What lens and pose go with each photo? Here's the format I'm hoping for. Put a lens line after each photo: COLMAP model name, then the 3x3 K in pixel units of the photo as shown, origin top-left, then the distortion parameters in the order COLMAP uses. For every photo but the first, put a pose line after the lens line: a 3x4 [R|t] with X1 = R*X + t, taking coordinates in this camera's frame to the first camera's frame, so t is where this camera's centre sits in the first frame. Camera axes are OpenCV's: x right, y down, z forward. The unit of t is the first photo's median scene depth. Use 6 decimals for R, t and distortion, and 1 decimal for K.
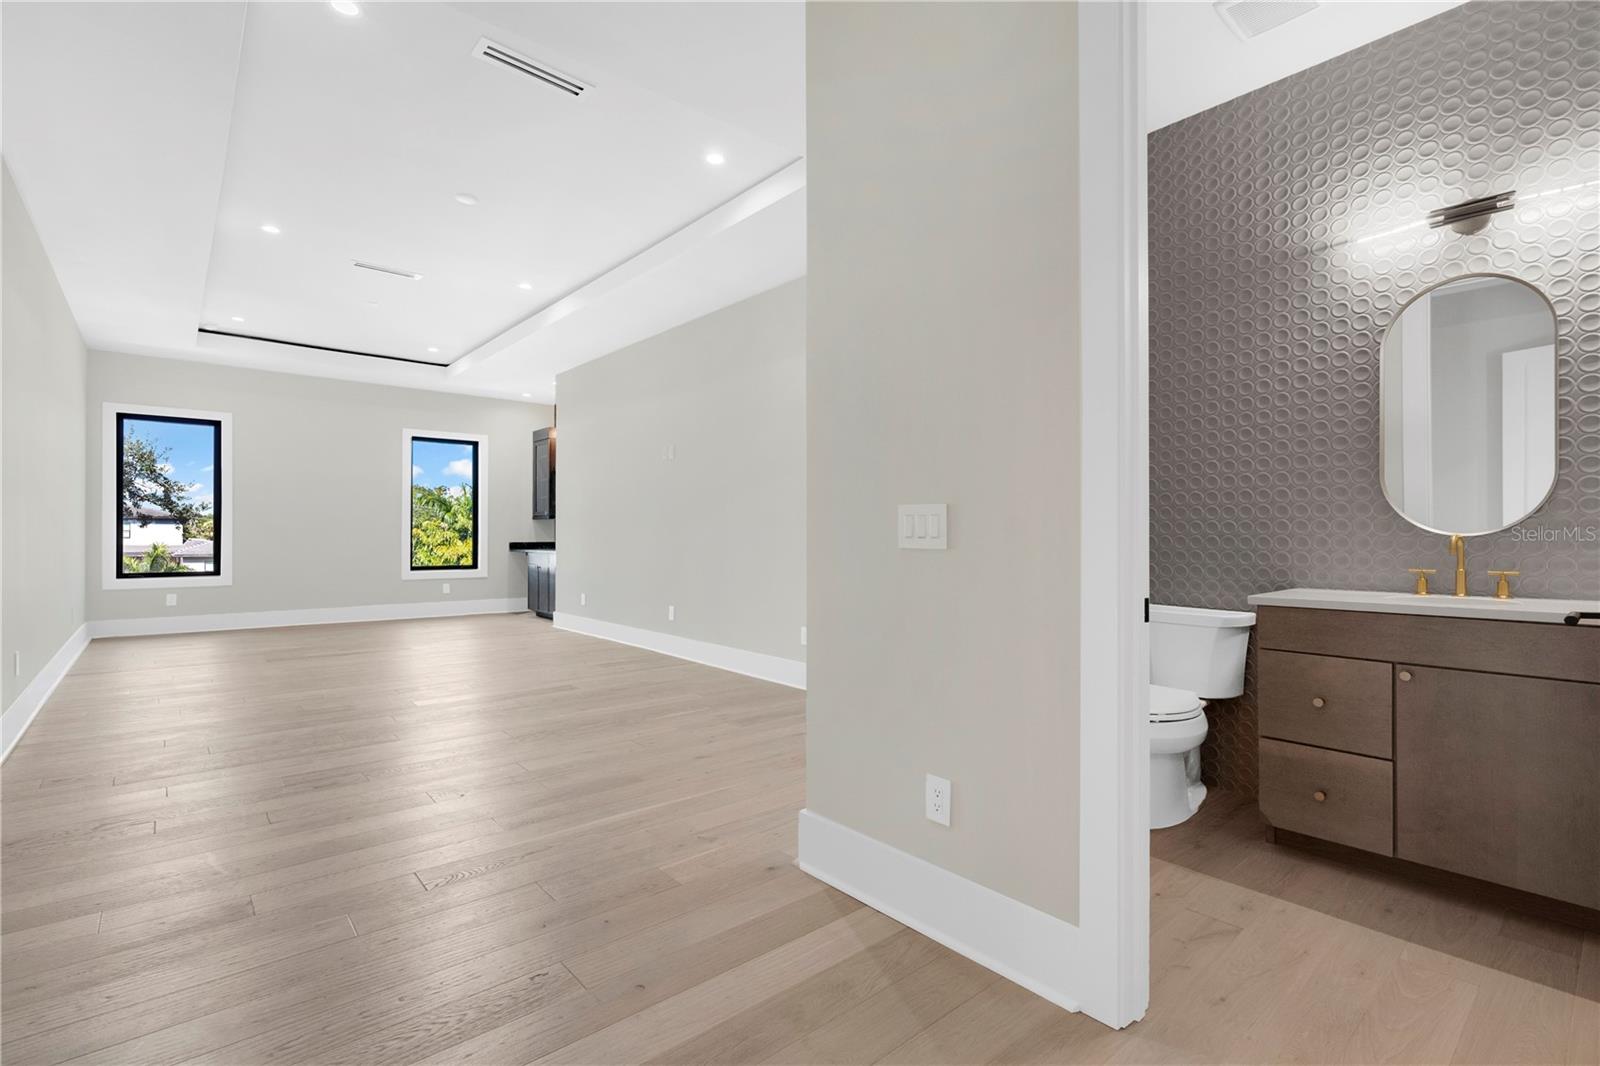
lens RADIAL K [[722.5, 0, 813.0], [0, 722.5, 532.8], [0, 0, 1]] dist [0.018267, -0.000278]
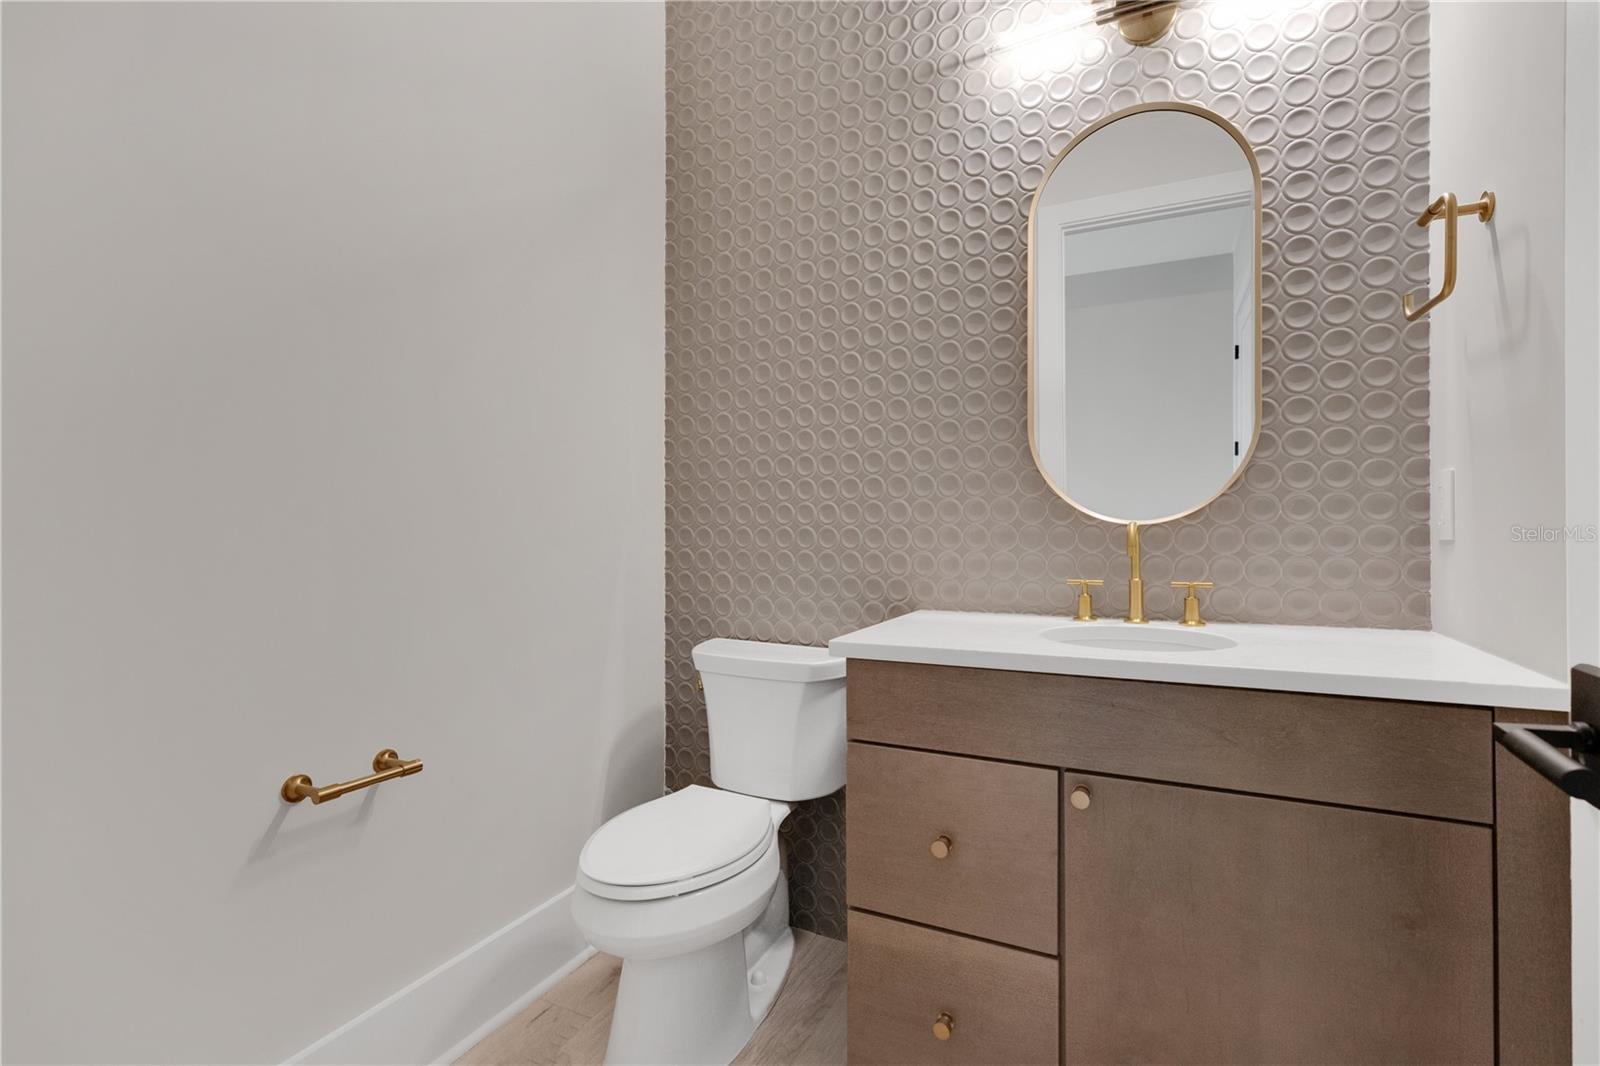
lens RADIAL K [[751.3, 0, 800.0], [0, 751.3, 533.0], [0, 0, 1]] dist [0.034653, 0.000196]
pose [[0.922274, -0.001880, 0.386532, 0.330202], [0.000315, 0.999992, 0.004110, 0.007548], [-0.386536, -0.003669, 0.922267, 0.456337]]
